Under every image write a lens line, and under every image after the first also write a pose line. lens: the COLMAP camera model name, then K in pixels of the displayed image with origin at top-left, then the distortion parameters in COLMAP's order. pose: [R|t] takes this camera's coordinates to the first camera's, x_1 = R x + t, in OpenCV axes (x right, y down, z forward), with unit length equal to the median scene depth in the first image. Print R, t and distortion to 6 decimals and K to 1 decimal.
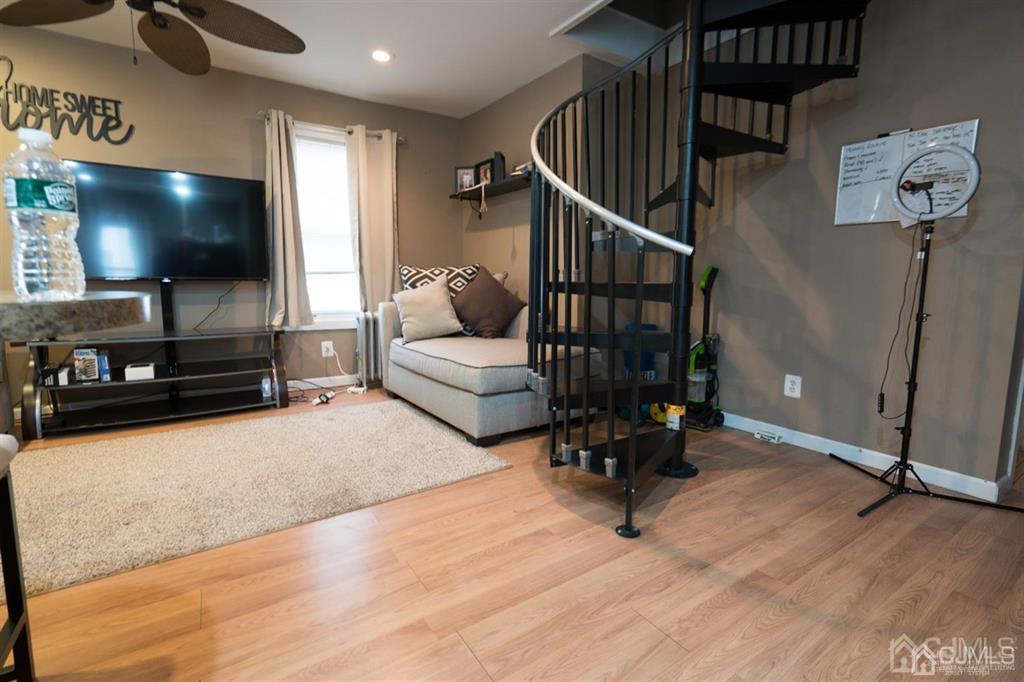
lens RADIAL K [[467.1, 0, 510.3], [0, 467.1, 335.7], [0, 0, 1]] dist [-0.002491, 0.000310]
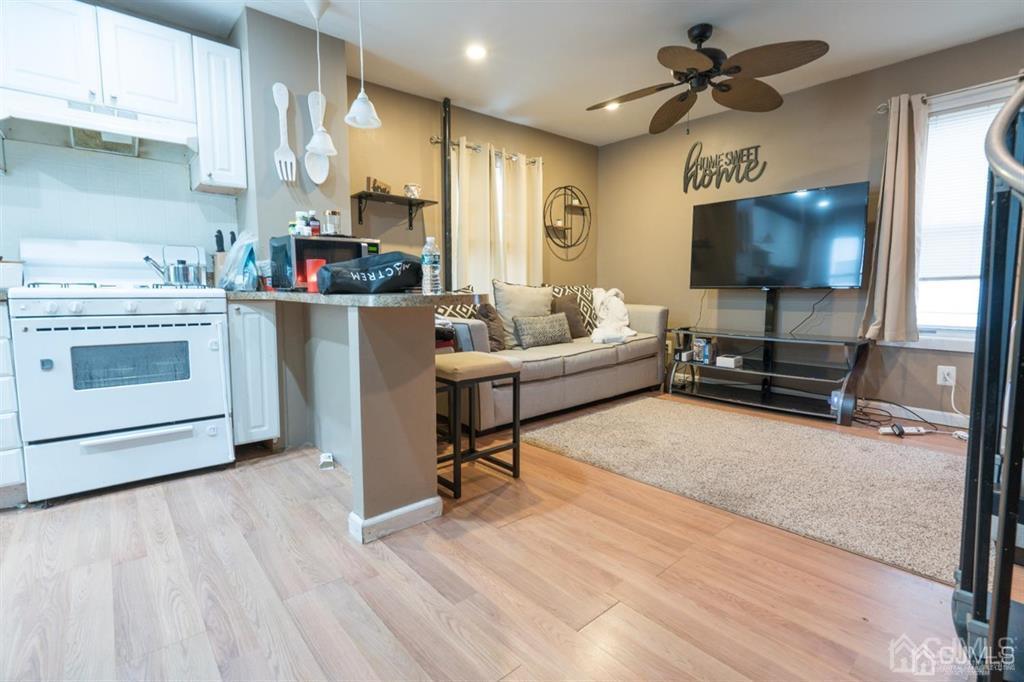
lens RADIAL K [[474.2, 0, 503.8], [0, 474.2, 335.5], [0, 0, 1]] dist [-0.000533, 0.000016]
pose [[0.125682, 0.090214, -0.987960, 0.500354], [-0.111916, 0.990789, 0.076235, -0.027532], [0.985738, 0.100987, 0.134621, 0.280669]]
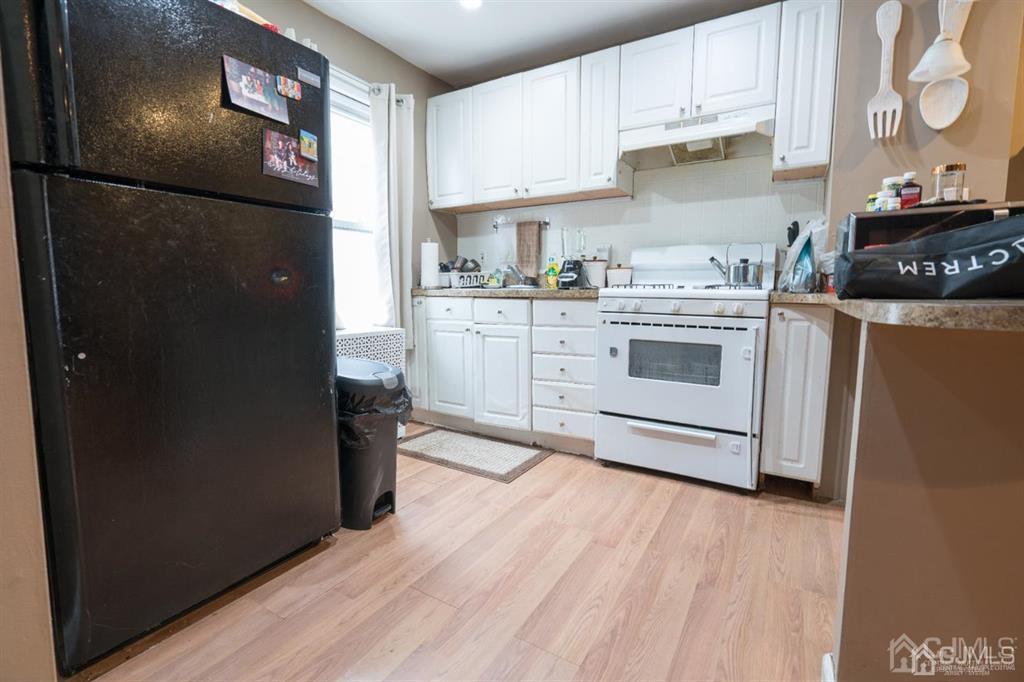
lens RADIAL K [[462.7, 0, 514.9], [0, 462.7, 336.4], [0, 0, 1]] dist [-0.001375, 0.000369]
pose [[-0.900705, 0.036334, -0.432908, 0.190090], [-0.056874, 0.978058, 0.200421, -0.041752], [0.430692, 0.205141, -0.878875, 0.380274]]
